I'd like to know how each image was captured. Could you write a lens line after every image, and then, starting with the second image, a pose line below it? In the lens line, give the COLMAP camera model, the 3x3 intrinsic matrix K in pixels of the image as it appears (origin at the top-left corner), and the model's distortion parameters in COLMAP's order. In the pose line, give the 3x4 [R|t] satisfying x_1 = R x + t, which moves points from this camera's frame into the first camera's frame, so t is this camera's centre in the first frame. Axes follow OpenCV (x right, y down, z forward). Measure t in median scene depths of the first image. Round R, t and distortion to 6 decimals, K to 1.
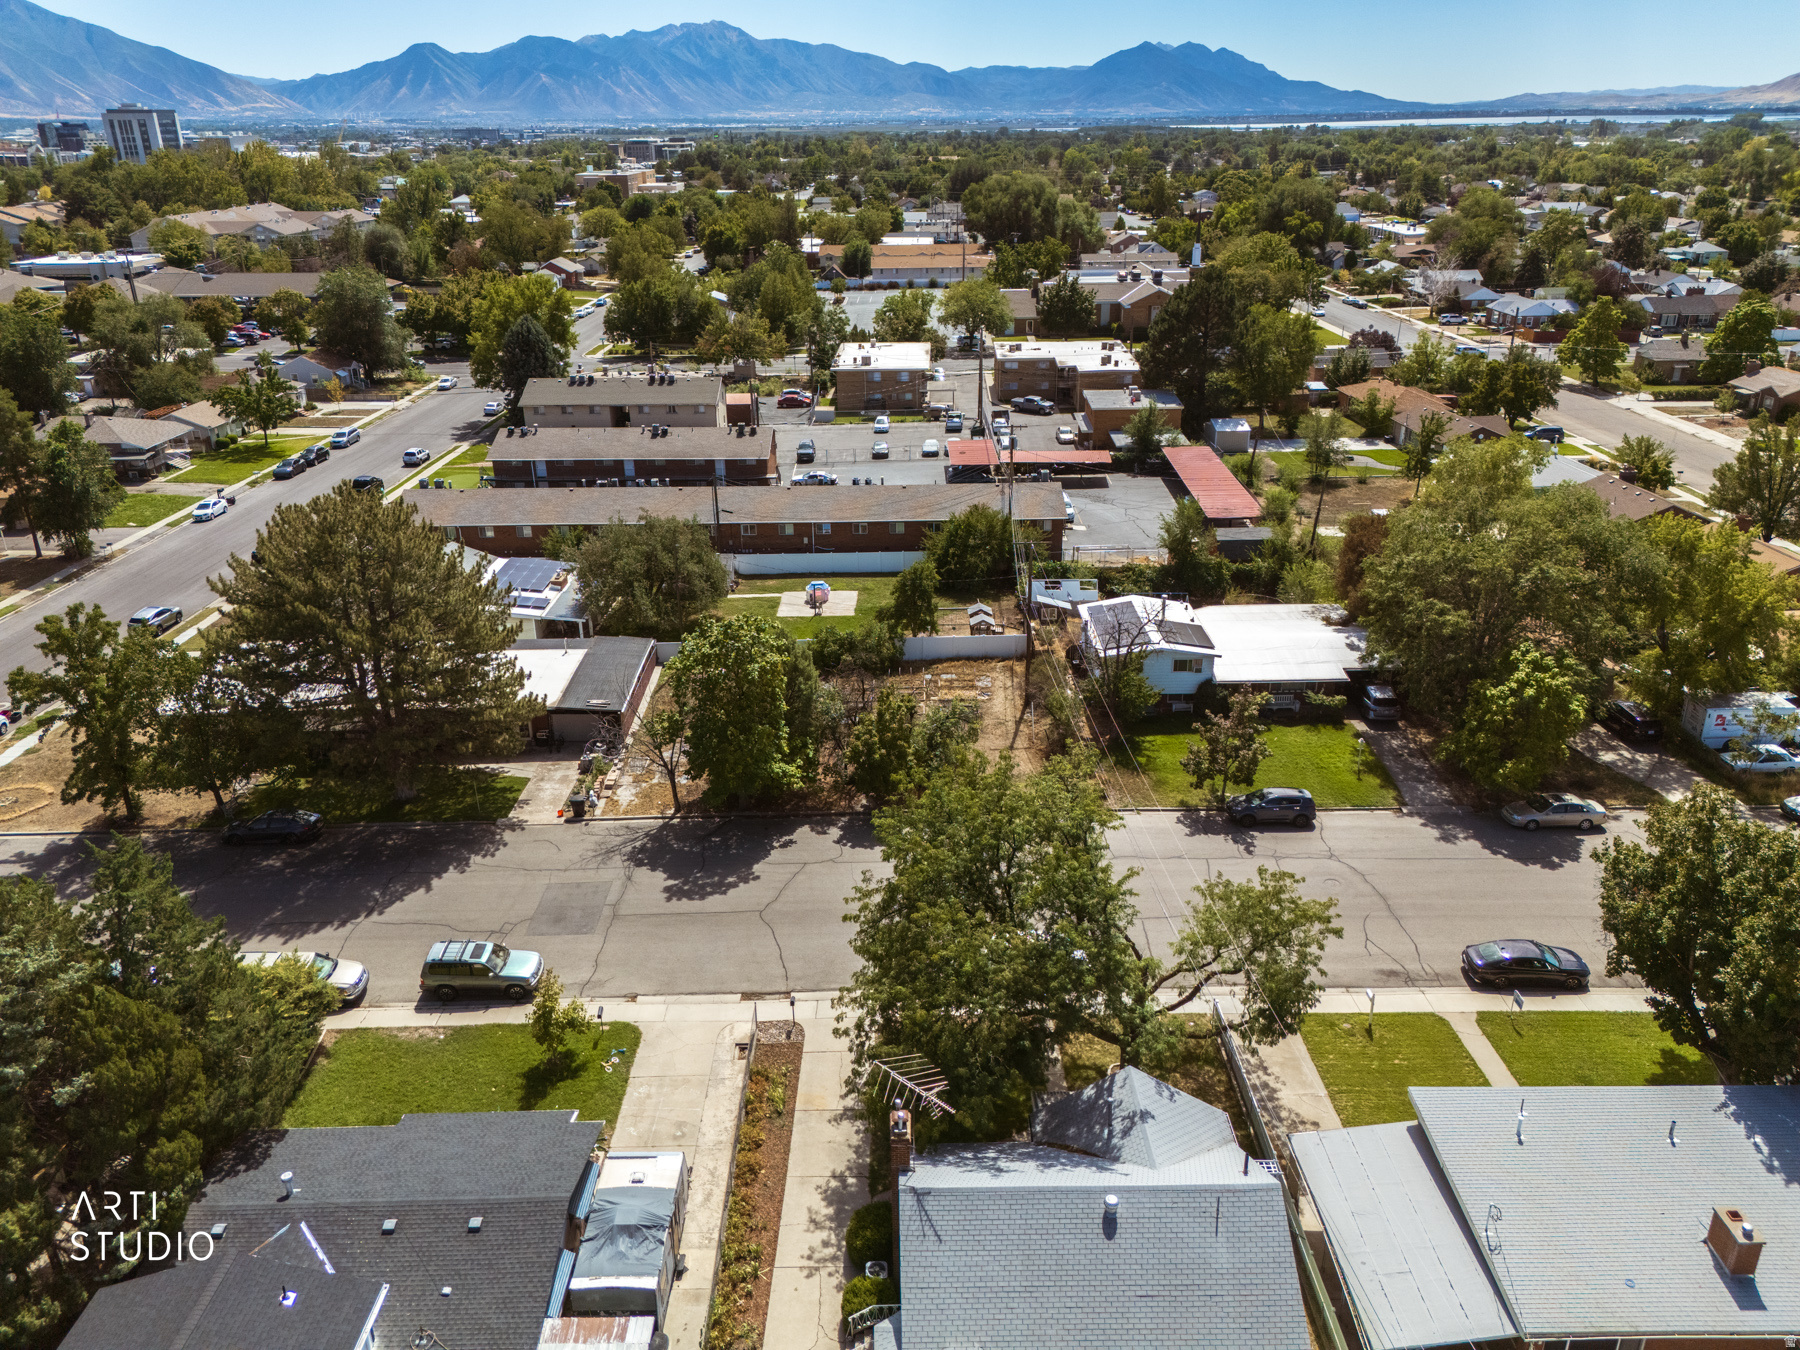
lens RADIAL K [[1327.6, 0, 904.5], [0, 1327.6, 672.4], [0, 0, 1]] dist [0.072740, -0.068948]
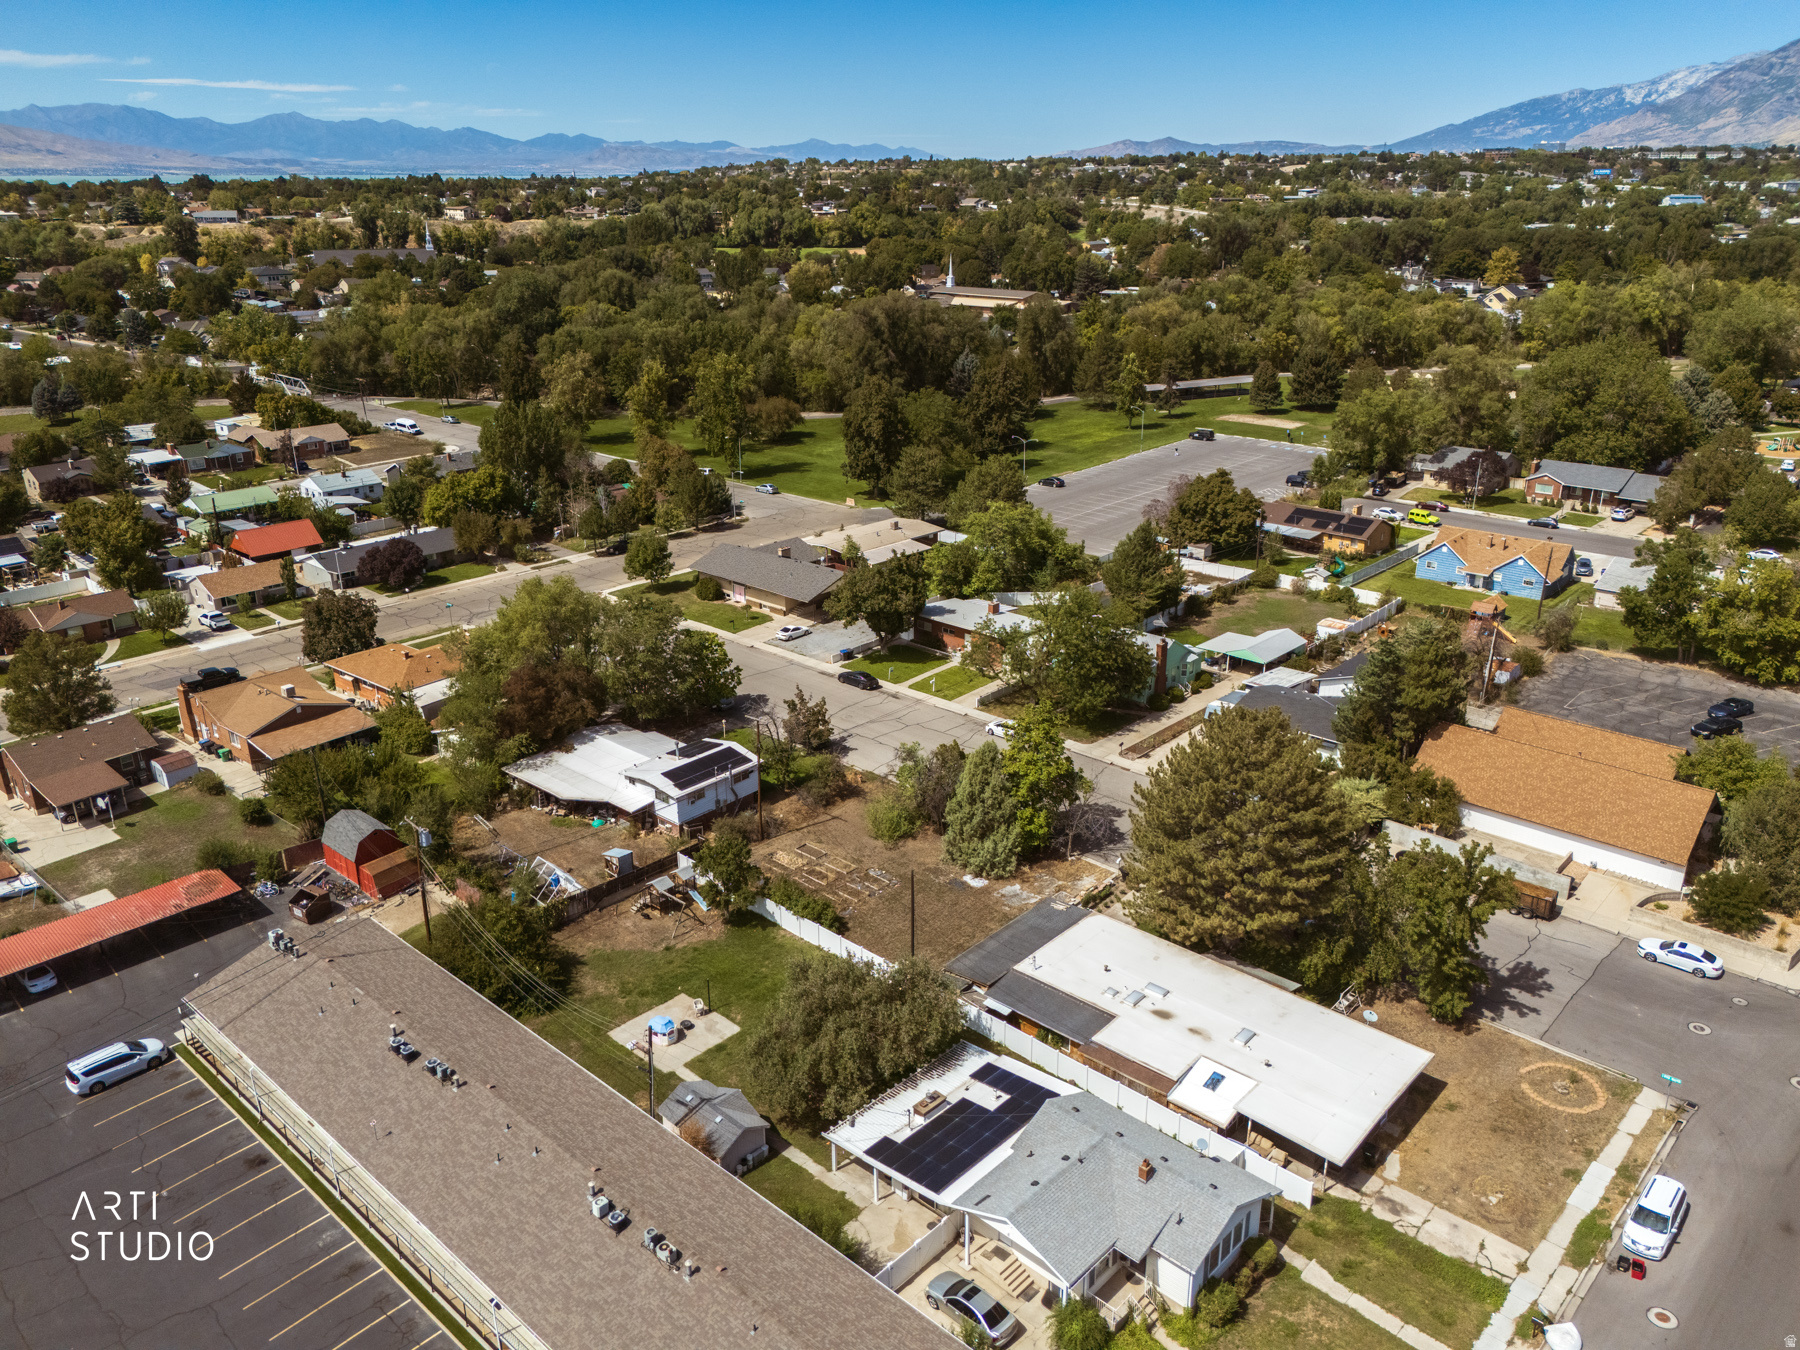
lens RADIAL K [[1327.6, 0, 904.5], [0, 1327.6, 672.4], [0, 0, 1]] dist [0.072740, -0.068948]
pose [[-0.736255, -0.223567, 0.638707, -0.489545], [0.271843, 0.766630, 0.581705, -0.502291], [-0.619702, 0.601910, -0.503660, 0.913573]]
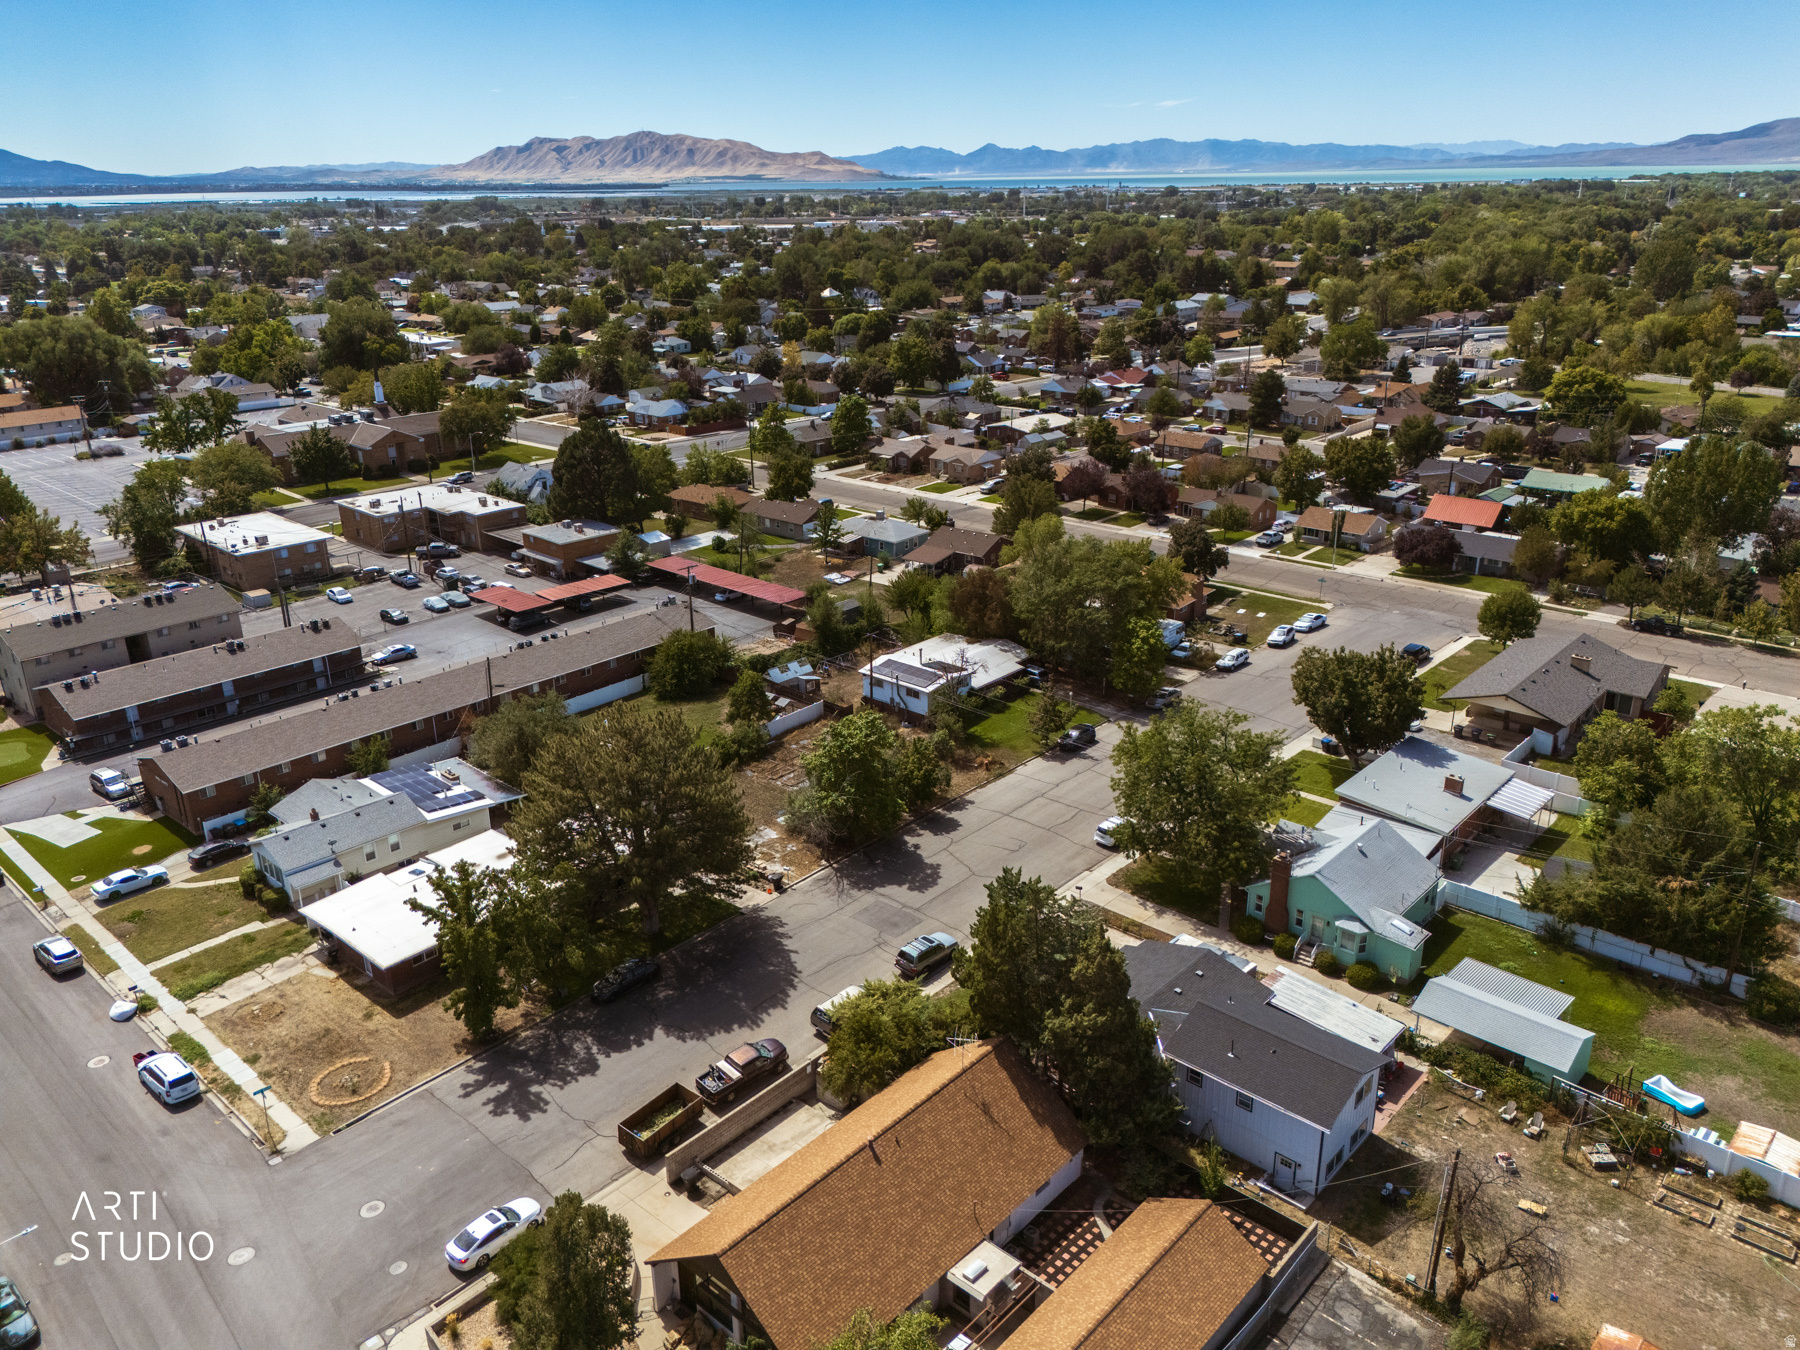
lens RADIAL K [[1327.6, 0, 904.5], [0, 1327.6, 672.4], [0, 0, 1]] dist [0.072740, -0.068948]
pose [[0.673407, -0.255506, 0.693715, -0.568244], [0.287415, 0.955039, 0.072754, -0.092910], [-0.681113, 0.150391, 0.716566, -0.071177]]
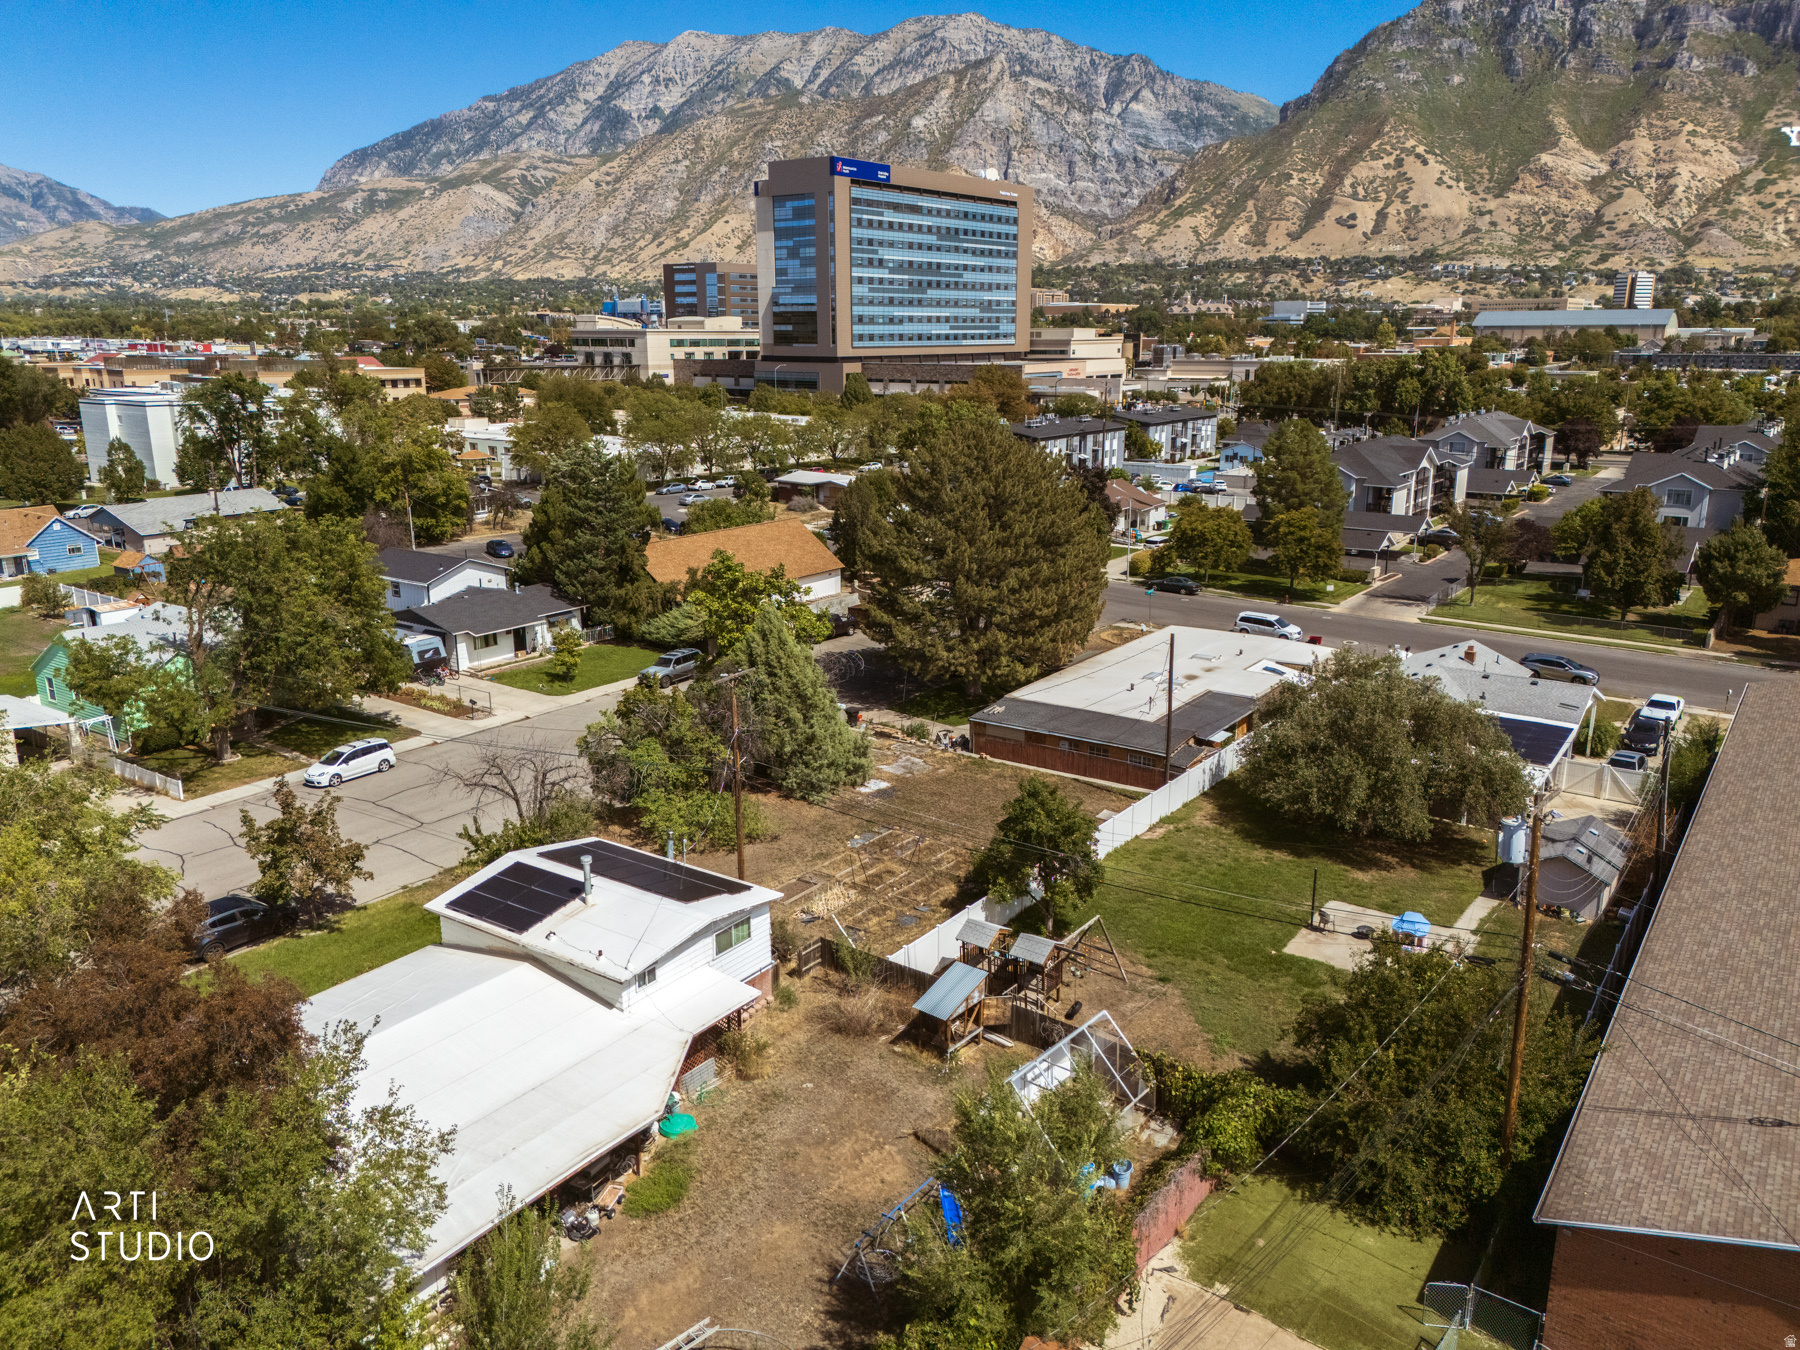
lens RADIAL K [[1327.6, 0, 904.5], [0, 1327.6, 672.4], [0, 0, 1]] dist [0.072740, -0.068948]
pose [[-0.581203, 0.216204, -0.784512, 0.317942], [-0.303584, 0.836853, 0.455537, -0.240631], [0.755010, 0.502925, -0.420745, 0.785963]]
